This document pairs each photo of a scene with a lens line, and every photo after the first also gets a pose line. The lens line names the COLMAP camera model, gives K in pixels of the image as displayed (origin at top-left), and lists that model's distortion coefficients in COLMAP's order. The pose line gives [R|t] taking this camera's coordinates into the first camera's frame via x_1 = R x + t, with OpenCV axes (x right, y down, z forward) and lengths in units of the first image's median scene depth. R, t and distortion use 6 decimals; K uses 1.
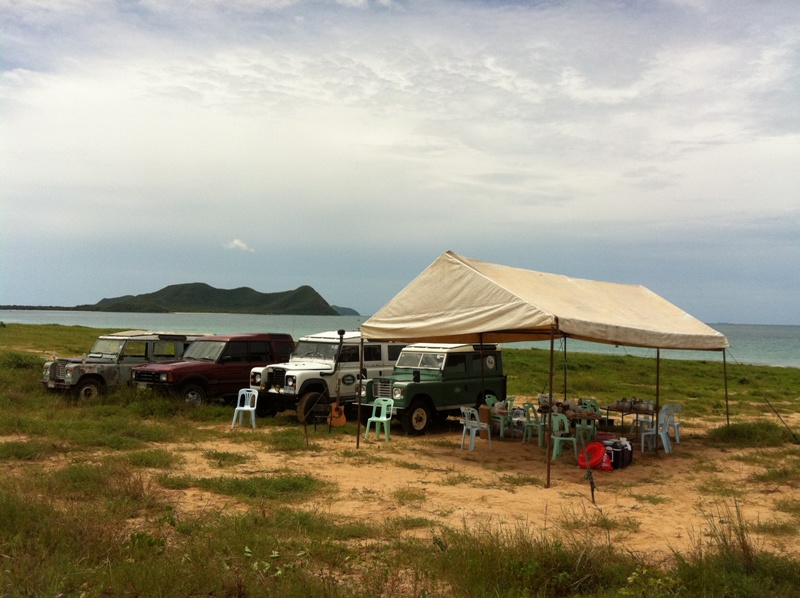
lens RADIAL K [[765.7, 0, 404.5], [0, 765.7, 299.2], [0, 0, 1]] dist [-0.016658, 0.000000]
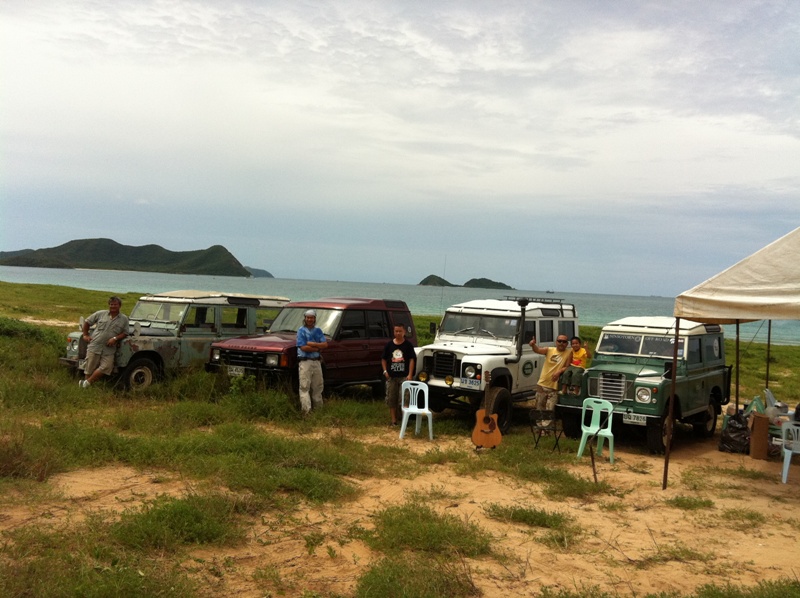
lens RADIAL K [[765.7, 0, 392.9], [0, 765.7, 297.6], [0, 0, 1]] dist [-0.016658, 0.000000]
pose [[0.994009, 0.029886, 0.105135, -0.259384], [-0.034402, 0.998550, 0.041405, 0.012619], [-0.103745, -0.044774, 0.993596, 0.284034]]
